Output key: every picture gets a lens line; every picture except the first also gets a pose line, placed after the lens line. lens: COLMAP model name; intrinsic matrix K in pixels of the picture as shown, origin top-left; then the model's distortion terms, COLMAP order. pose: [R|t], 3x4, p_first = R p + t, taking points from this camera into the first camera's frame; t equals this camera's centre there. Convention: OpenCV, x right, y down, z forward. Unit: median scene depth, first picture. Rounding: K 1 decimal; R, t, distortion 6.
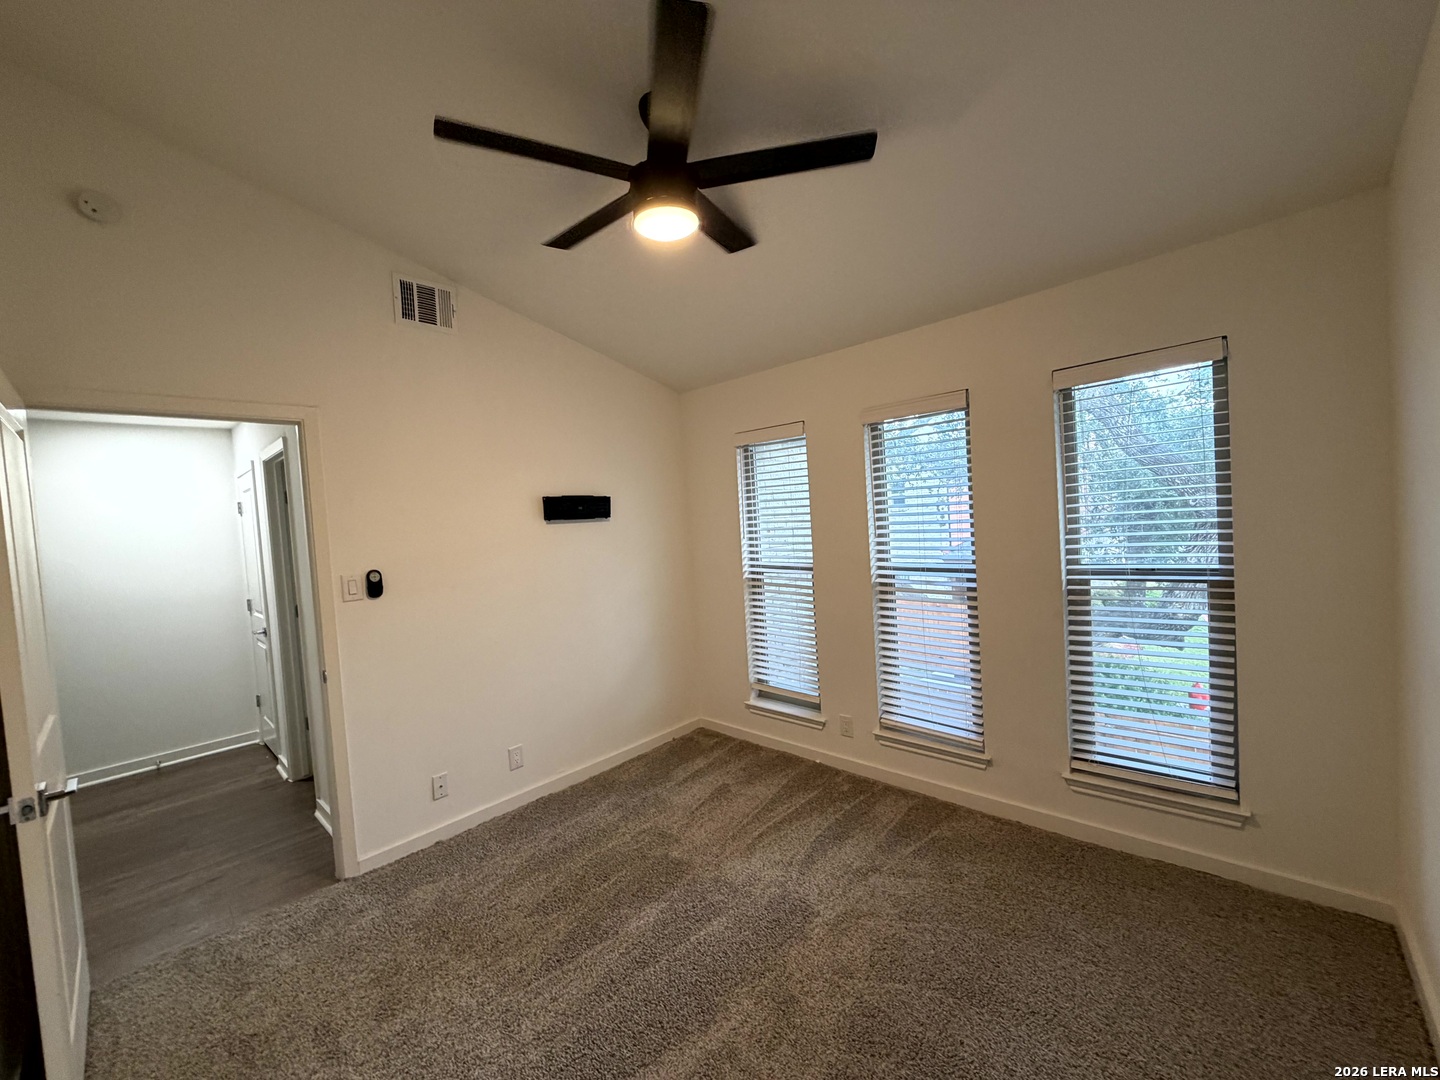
lens RADIAL K [[570.1, 0, 720.0], [0, 570.1, 540.0], [0, 0, 1]] dist [0.001127, 0.000131]
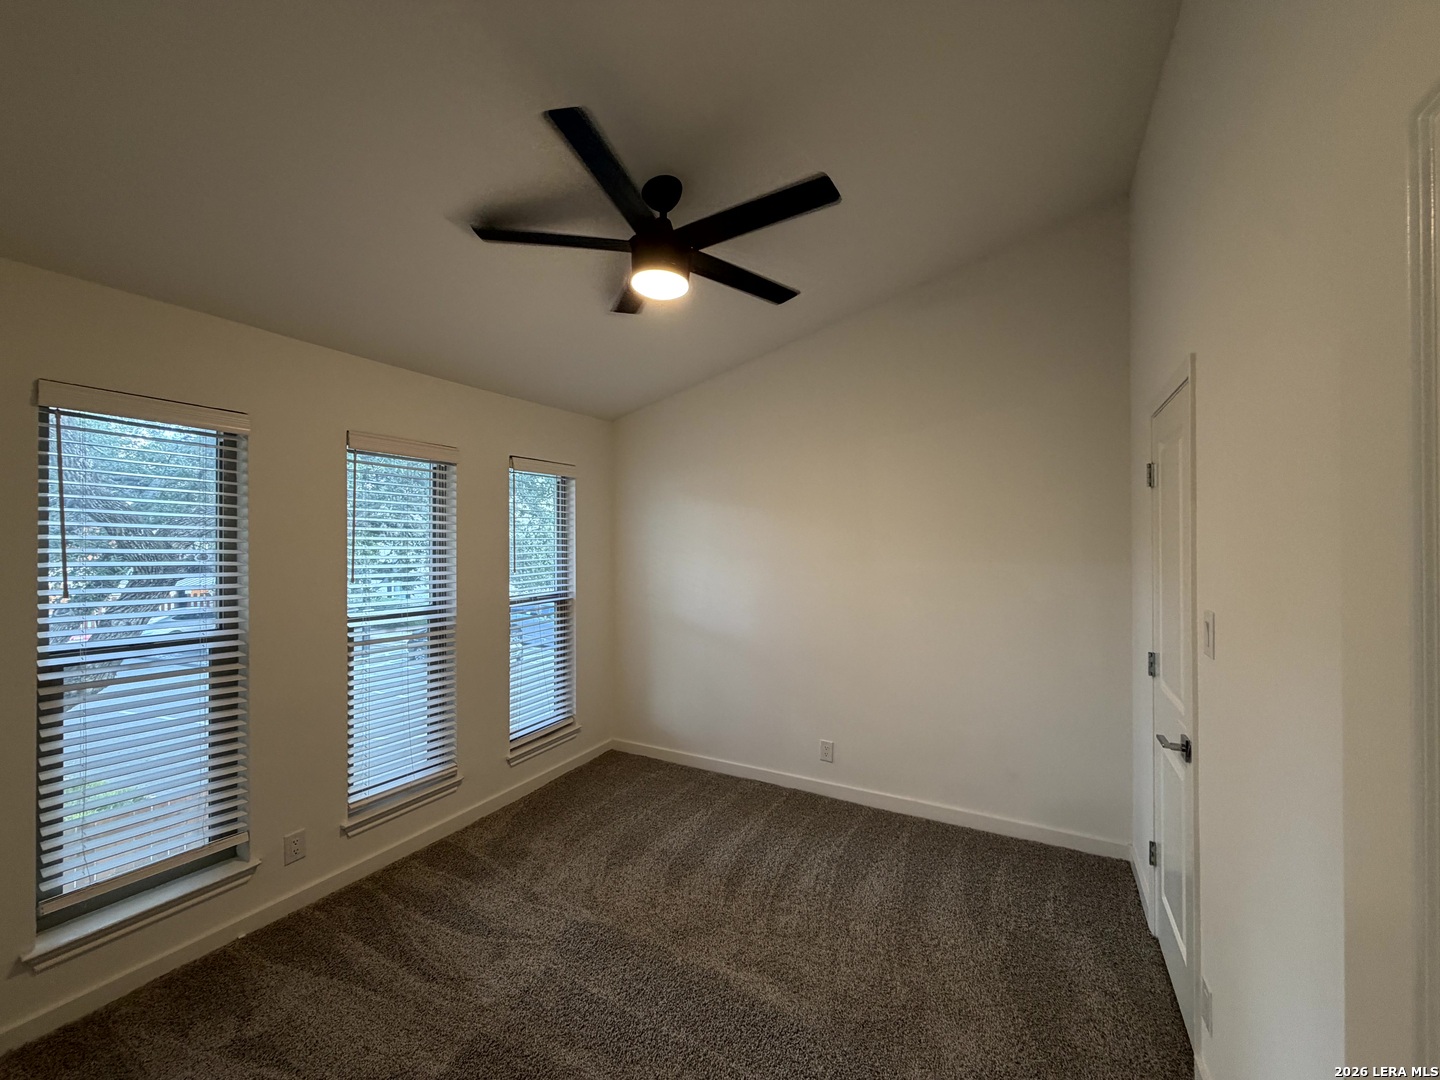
lens RADIAL K [[570.1, 0, 720.0], [0, 570.1, 540.0], [0, 0, 1]] dist [0.001127, 0.000131]
pose [[-0.246601, 0.077114, 0.966044, -0.701472], [0.068131, 0.995742, -0.062093, 0.022948], [-0.966719, 0.050505, -0.250805, 0.704543]]
